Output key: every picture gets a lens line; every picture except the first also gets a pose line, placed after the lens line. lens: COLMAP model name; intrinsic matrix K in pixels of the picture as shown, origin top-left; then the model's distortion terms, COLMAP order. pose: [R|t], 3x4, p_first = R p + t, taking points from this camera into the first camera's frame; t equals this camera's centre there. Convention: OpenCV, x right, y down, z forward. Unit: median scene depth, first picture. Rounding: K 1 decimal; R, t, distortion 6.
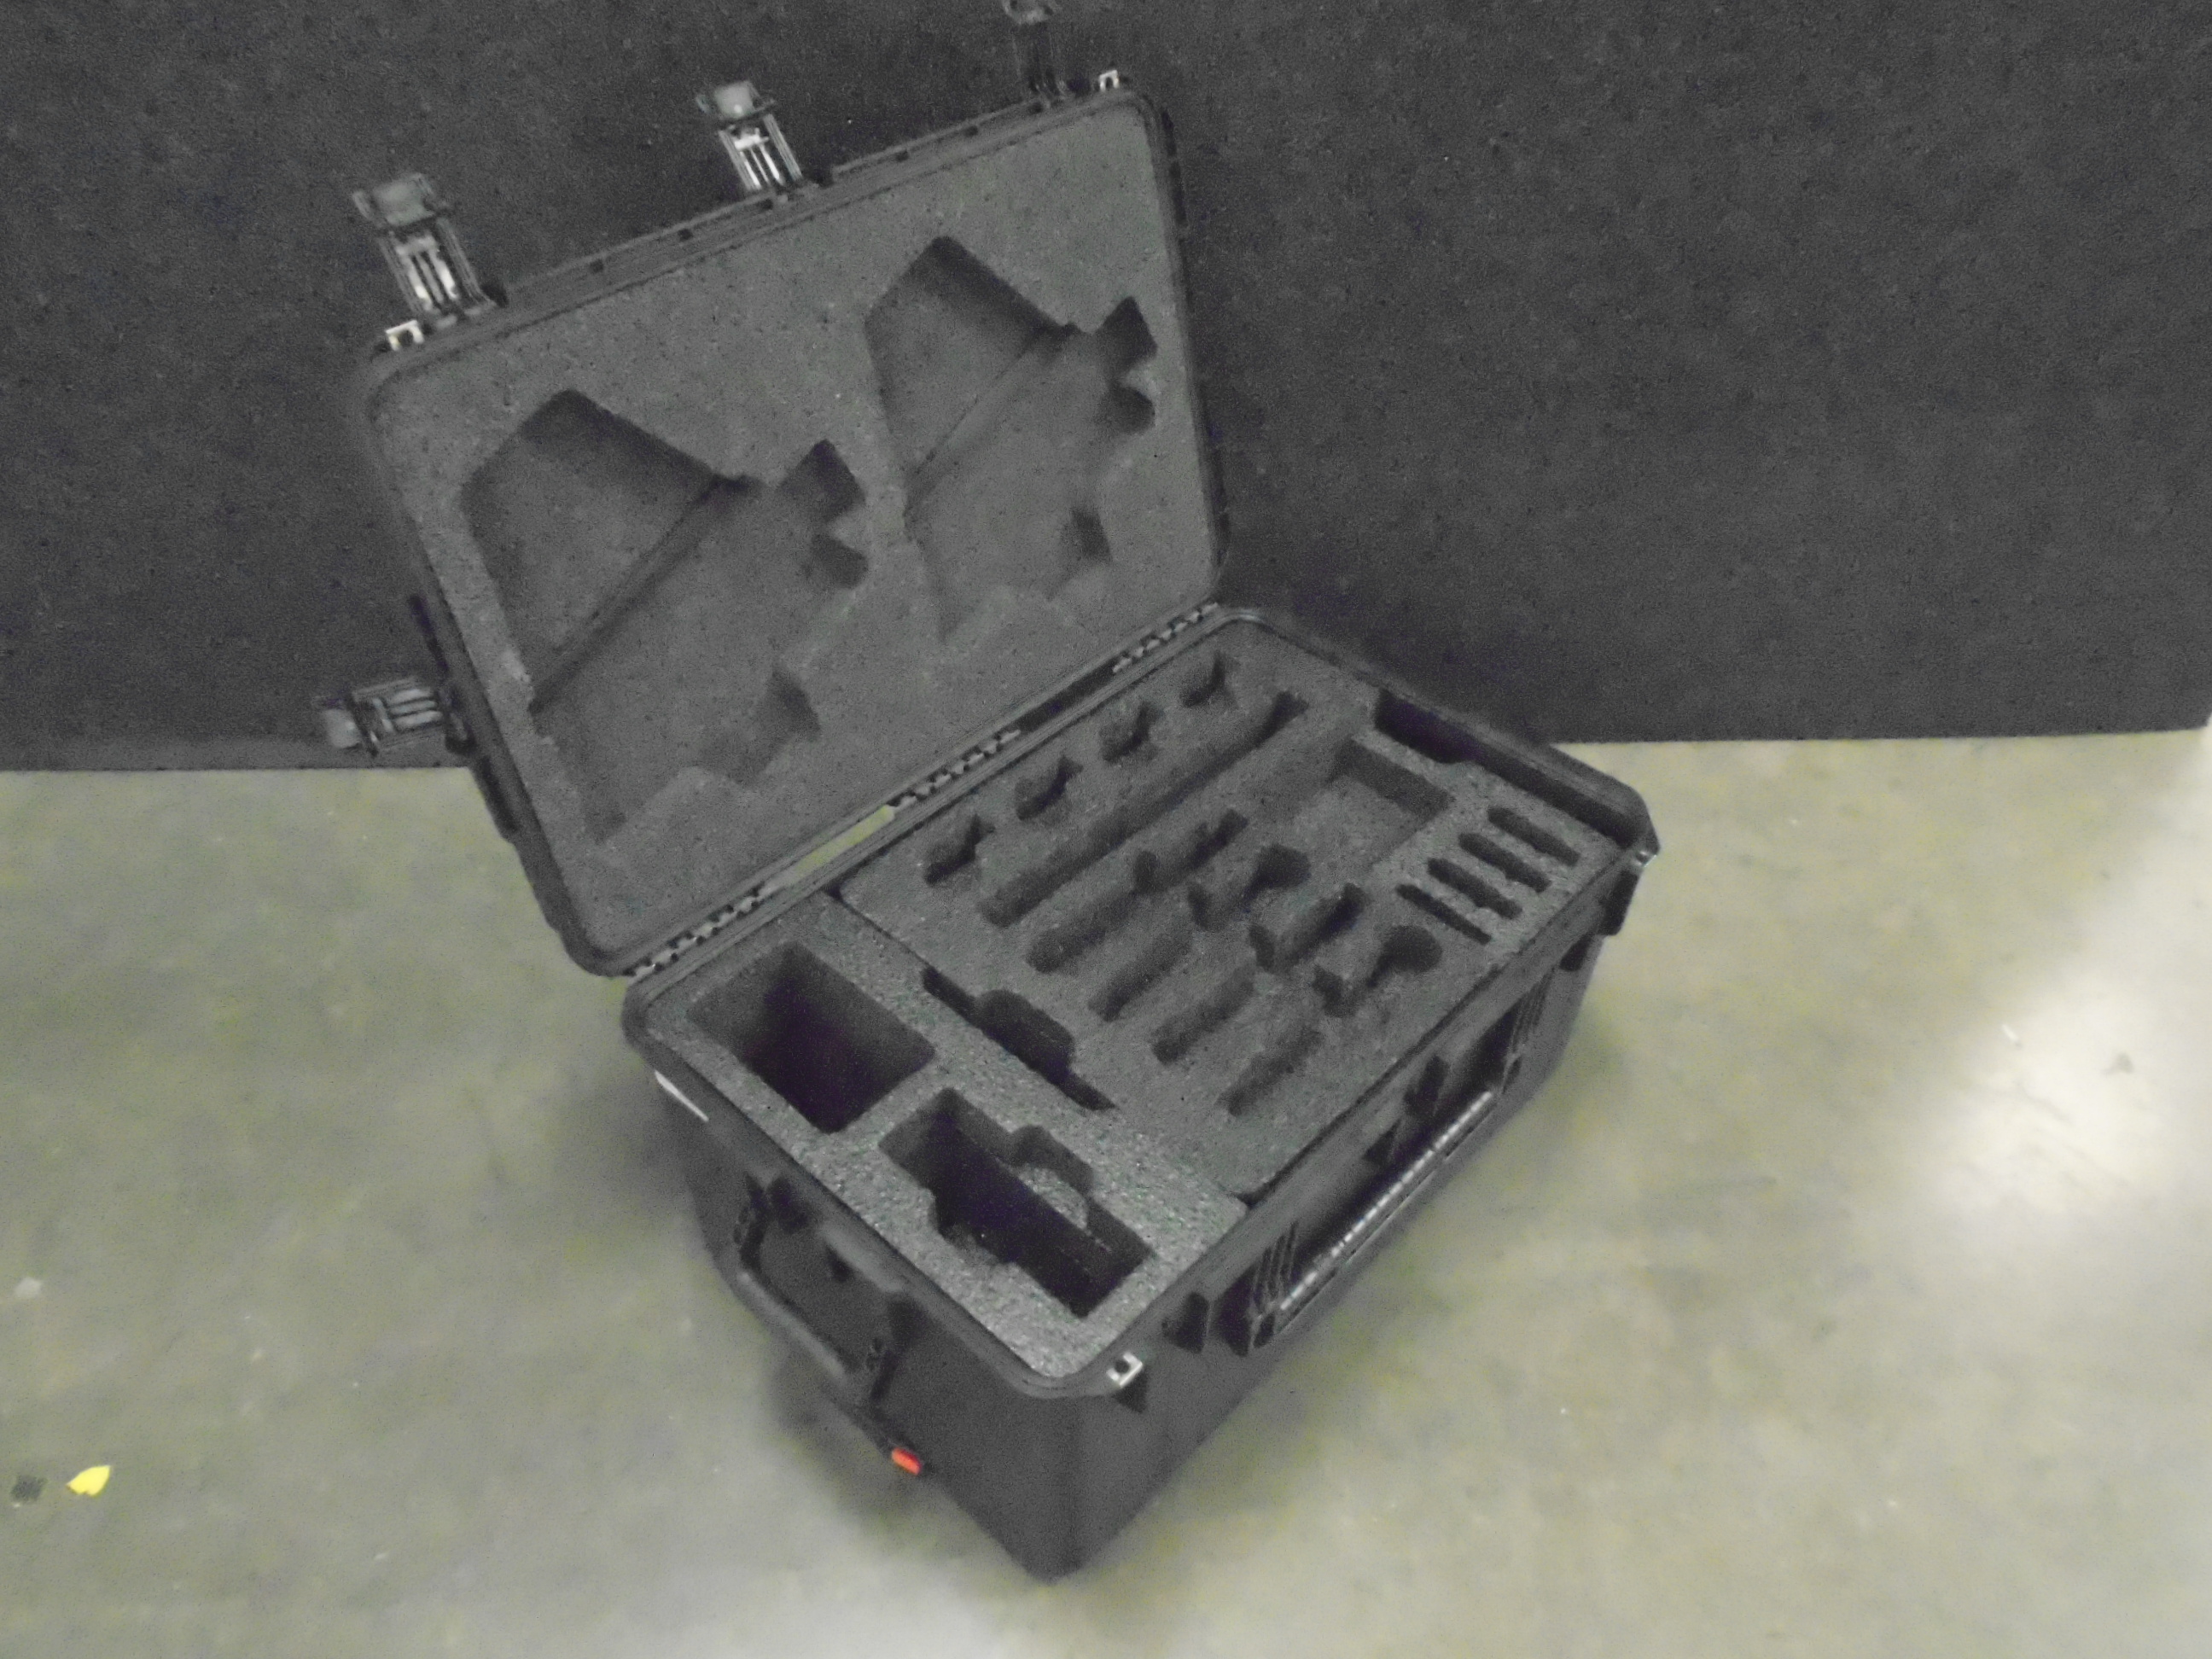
lens RADIAL K [[1703.7, 0, 1116.3], [0, 1703.7, 836.2], [0, 0, 1]] dist [-0.013377, 0.021056]
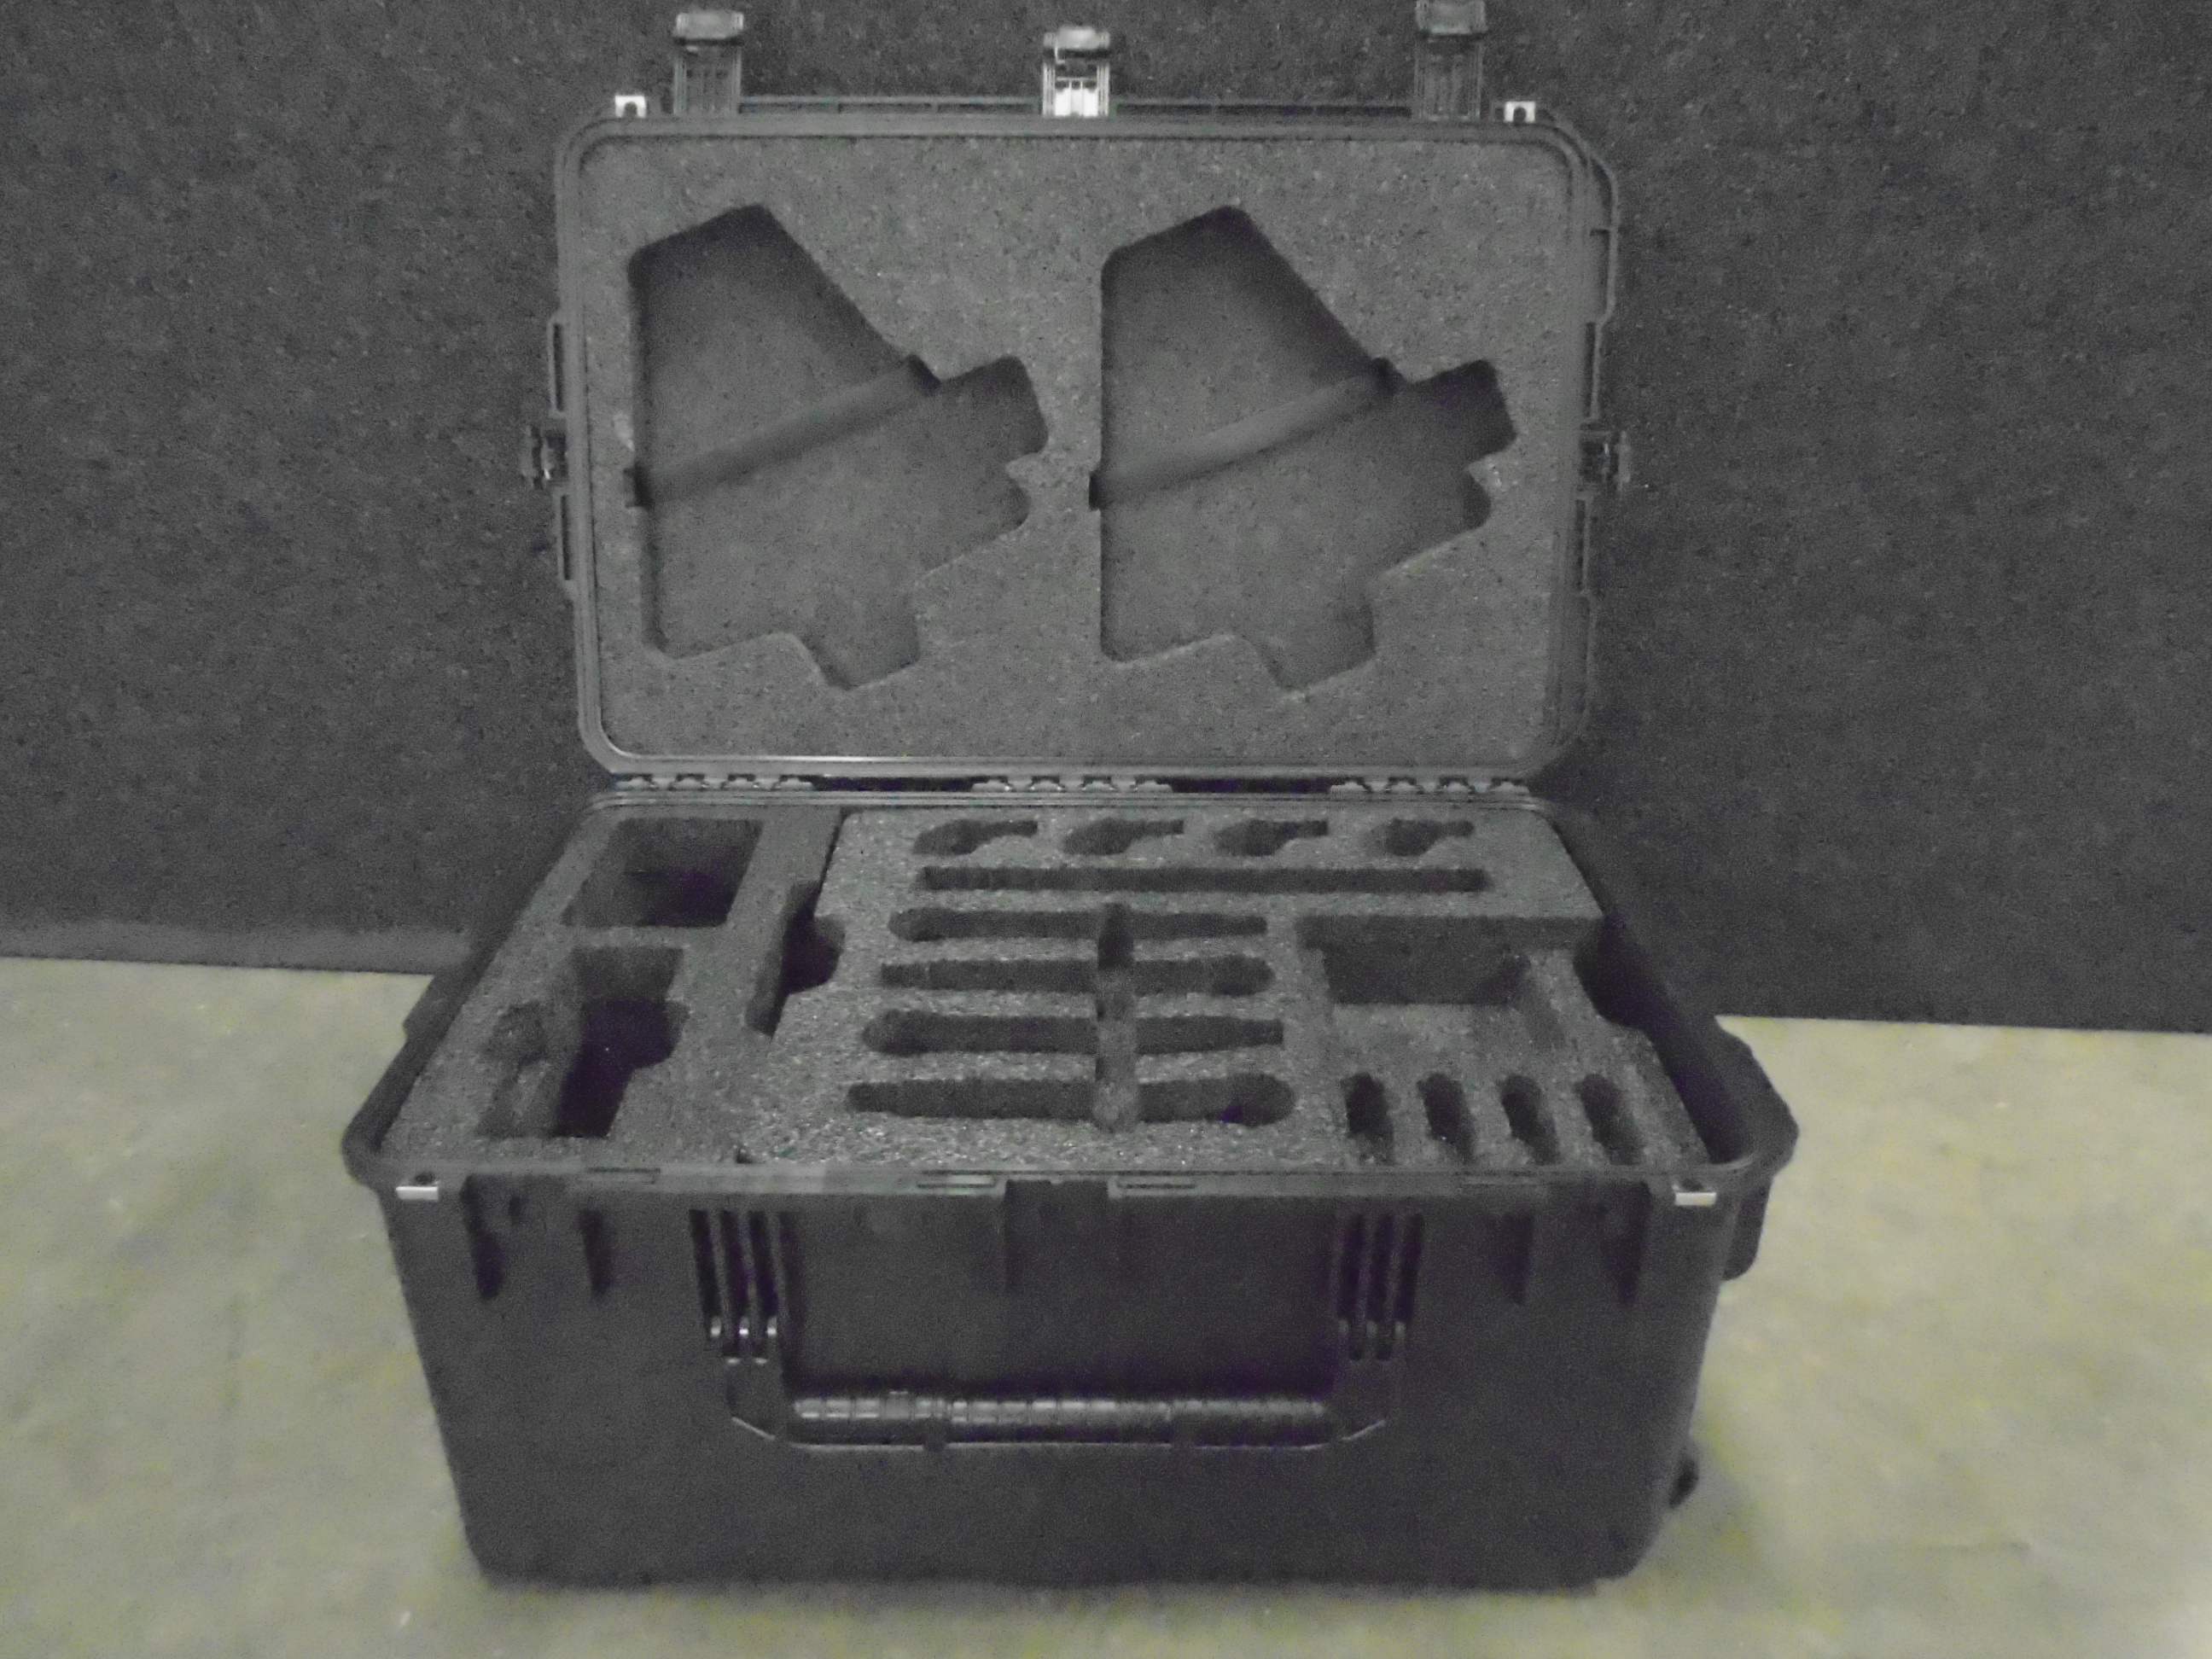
lens RADIAL K [[1703.7, 0, 1094.2], [0, 1703.7, 824.8], [0, 0, 1]] dist [-0.013377, 0.021056]
pose [[0.676010, 0.292888, -0.676185, 0.541678], [-0.494079, 0.860952, -0.121032, 0.082443], [0.546714, 0.415907, 0.726722, 0.400110]]
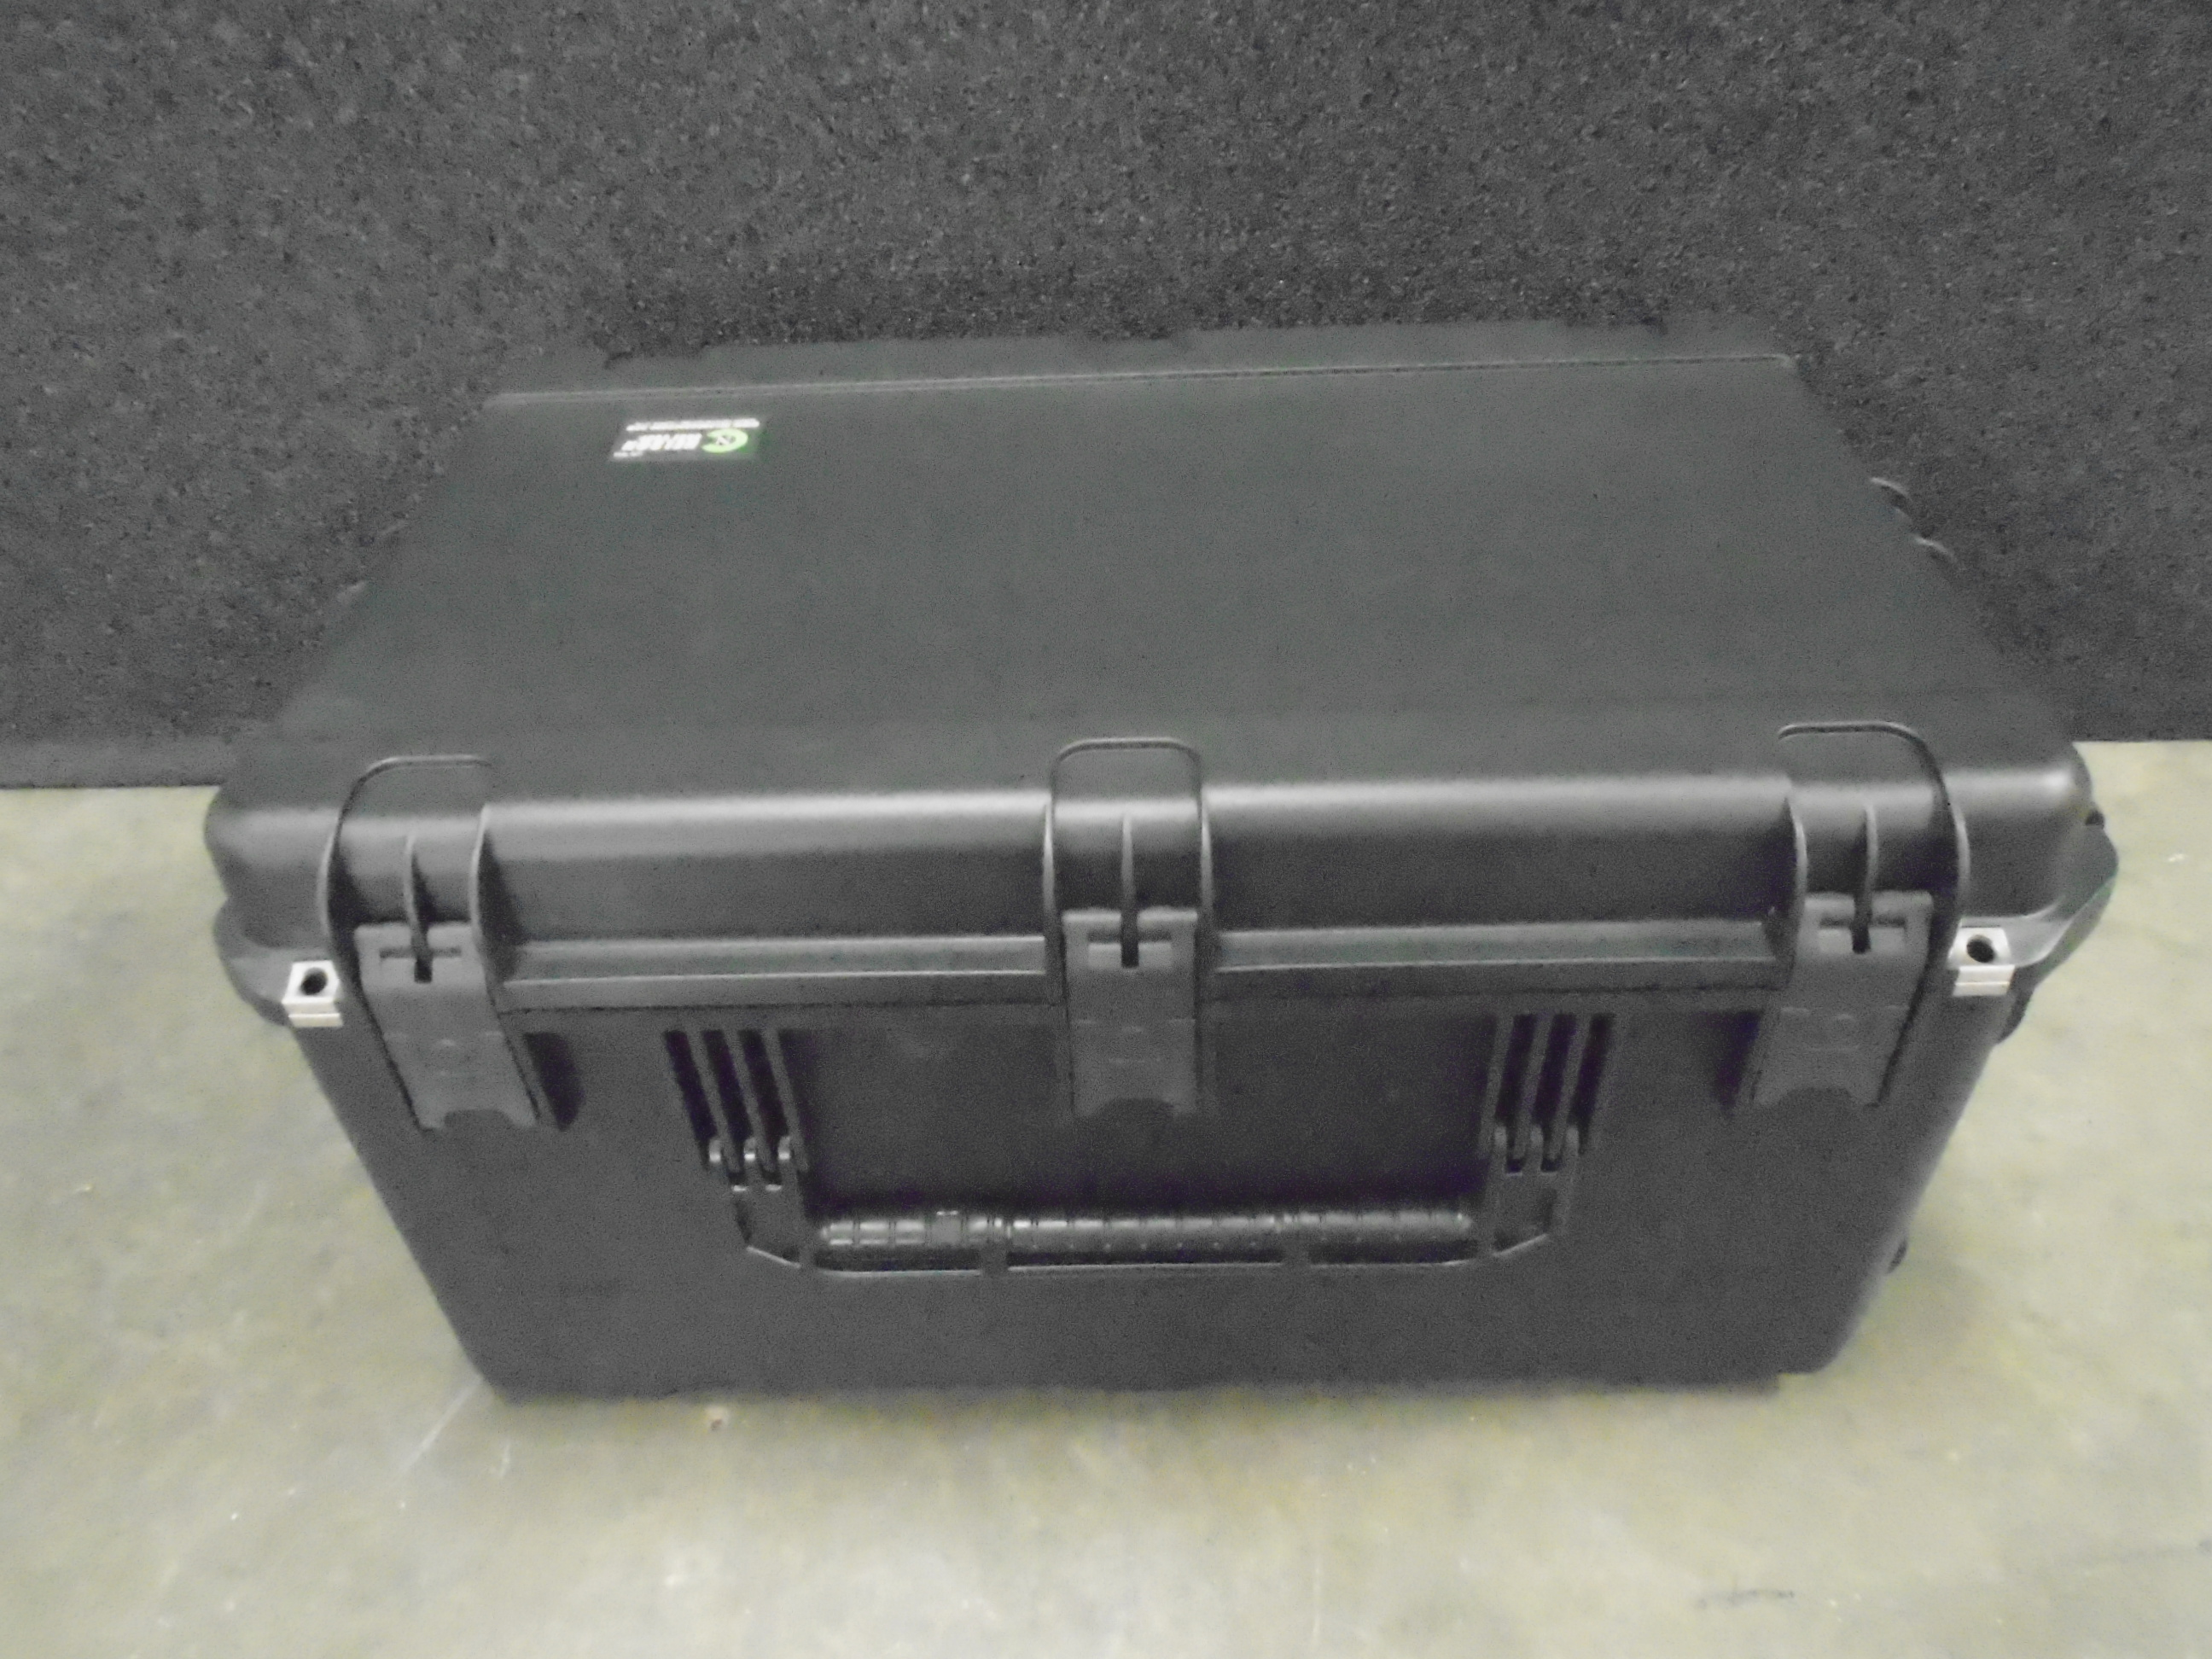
lens RADIAL K [[1703.7, 0, 1104.1], [0, 1703.7, 827.1], [0, 0, 1]] dist [-0.013377, 0.021056]
pose [[0.675474, 0.426618, -0.601442, 0.414660], [-0.469928, 0.877606, 0.094736, 0.048186], [0.568246, 0.218642, 0.793280, 0.503893]]
